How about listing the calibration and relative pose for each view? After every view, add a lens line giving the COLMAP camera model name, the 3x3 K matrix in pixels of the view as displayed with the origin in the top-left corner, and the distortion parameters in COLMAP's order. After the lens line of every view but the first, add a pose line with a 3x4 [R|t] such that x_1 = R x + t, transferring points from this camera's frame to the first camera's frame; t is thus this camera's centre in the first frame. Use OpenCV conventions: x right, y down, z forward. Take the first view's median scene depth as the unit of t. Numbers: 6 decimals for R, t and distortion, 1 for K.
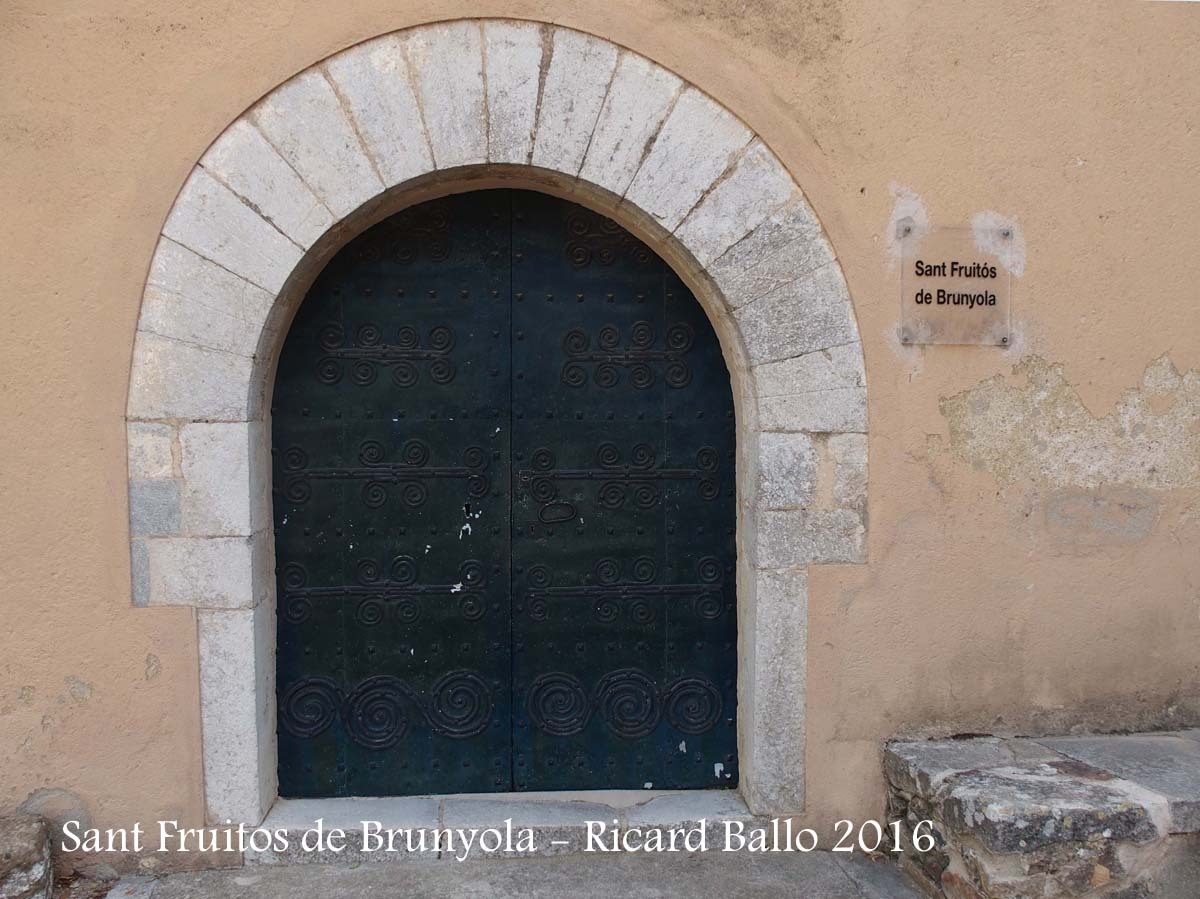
lens RADIAL K [[966.0, 0, 600.0], [0, 966.0, 449.5], [0, 0, 1]] dist [-0.076690, 0.041977]
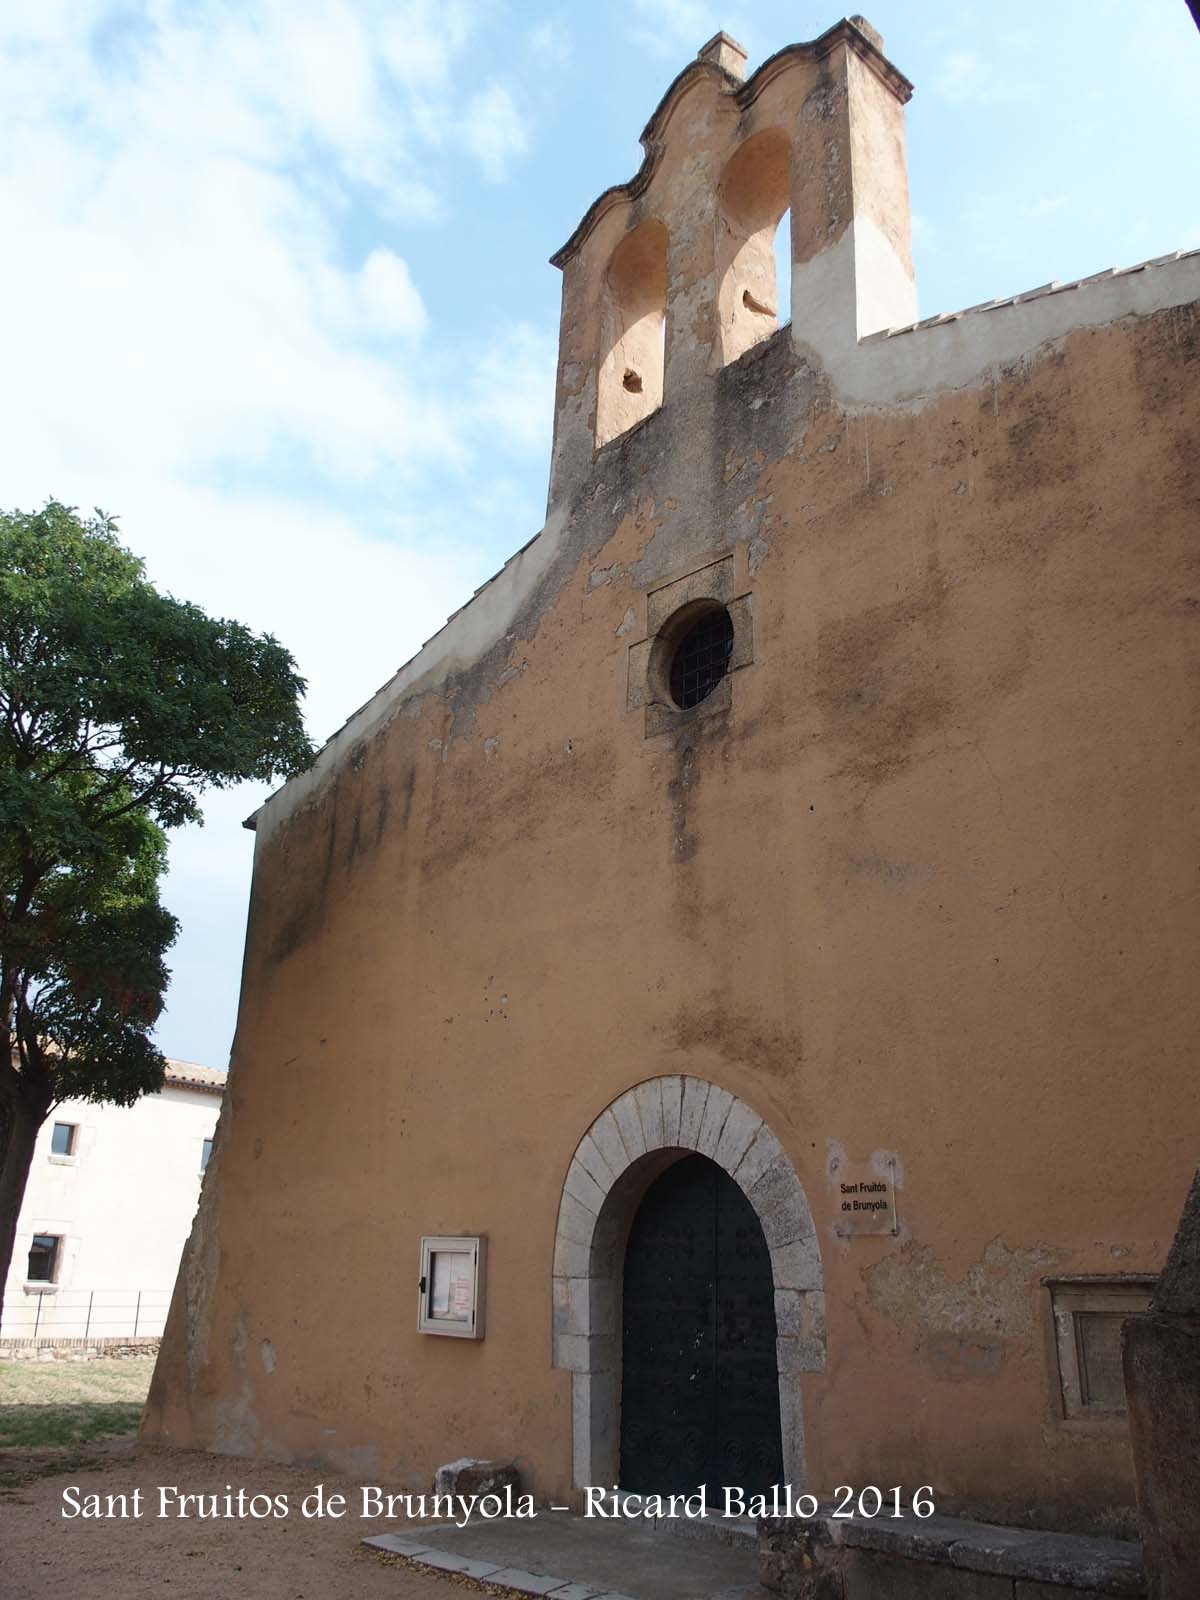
lens RADIAL K [[1311.9, 0, 600.0], [0, 1311.9, 800.0], [0, 0, 1]] dist [-0.072477, 0.039458]
pose [[0.595384, -0.263416, -0.759033, 1.986118], [-0.033174, 0.935861, -0.350804, -0.011499], [0.802756, 0.234043, 0.548458, -0.758565]]
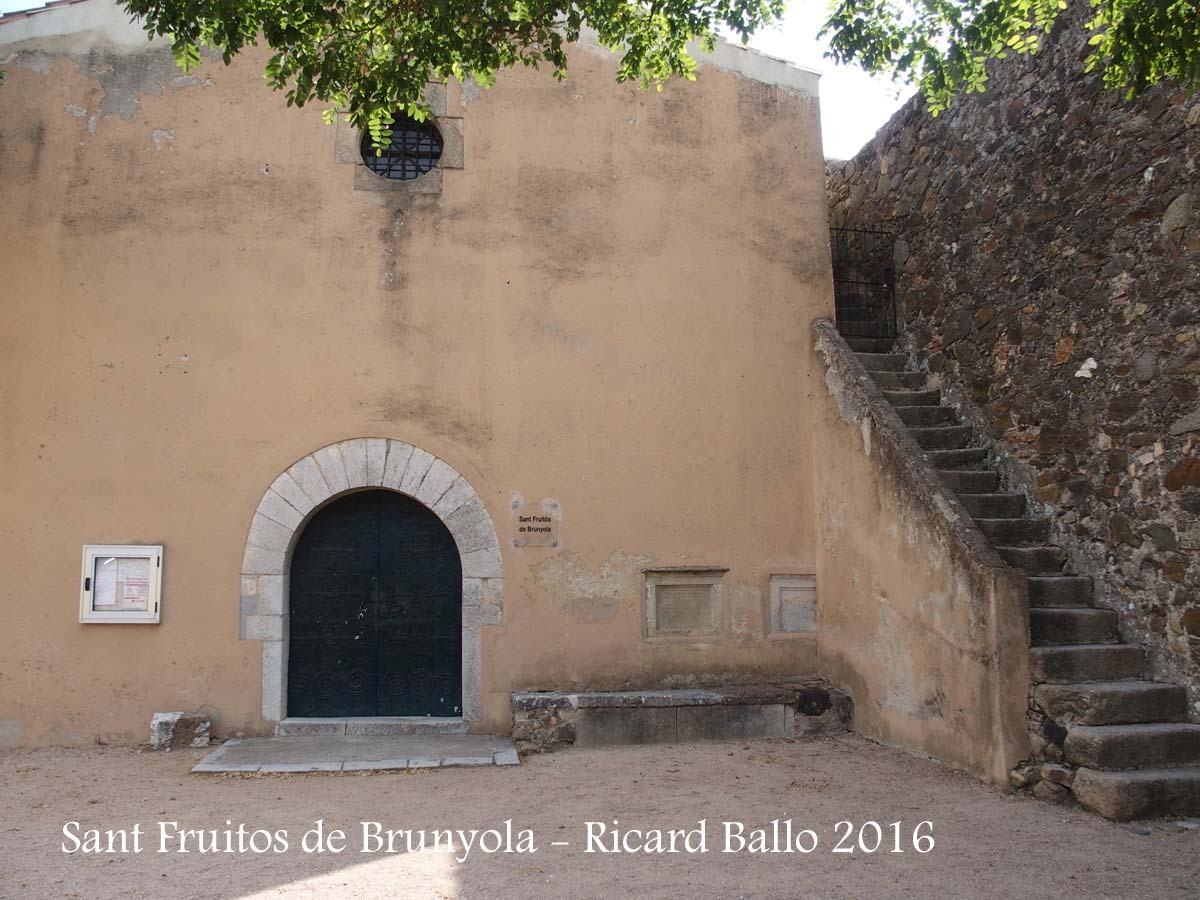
lens RADIAL K [[966.0, 0, 600.0], [0, 966.0, 450.0], [0, 0, 1]] dist [-0.076690, 0.041977]
pose [[0.999866, -0.007015, 0.014760, 0.522456], [0.009344, 0.986387, -0.164173, 0.078362], [-0.013408, 0.164289, 0.986321, -1.828543]]
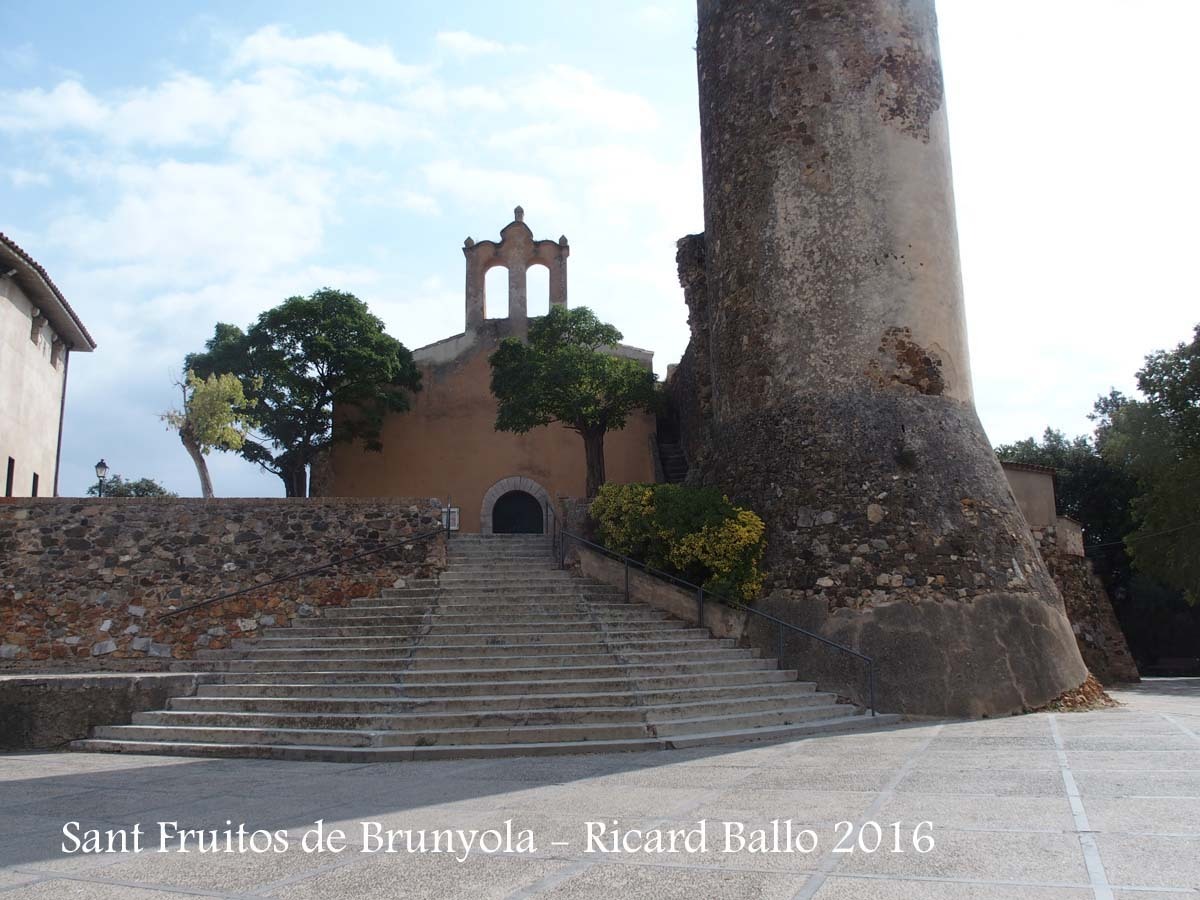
lens RADIAL K [[966.0, 0, 600.0], [0, 966.0, 450.0], [0, 0, 1]] dist [-0.076690, 0.041977]
pose [[0.993363, -0.047214, -0.104885, 1.773066], [0.023022, 0.975032, -0.220869, 1.489108], [0.112694, 0.216989, 0.969647, -8.450323]]
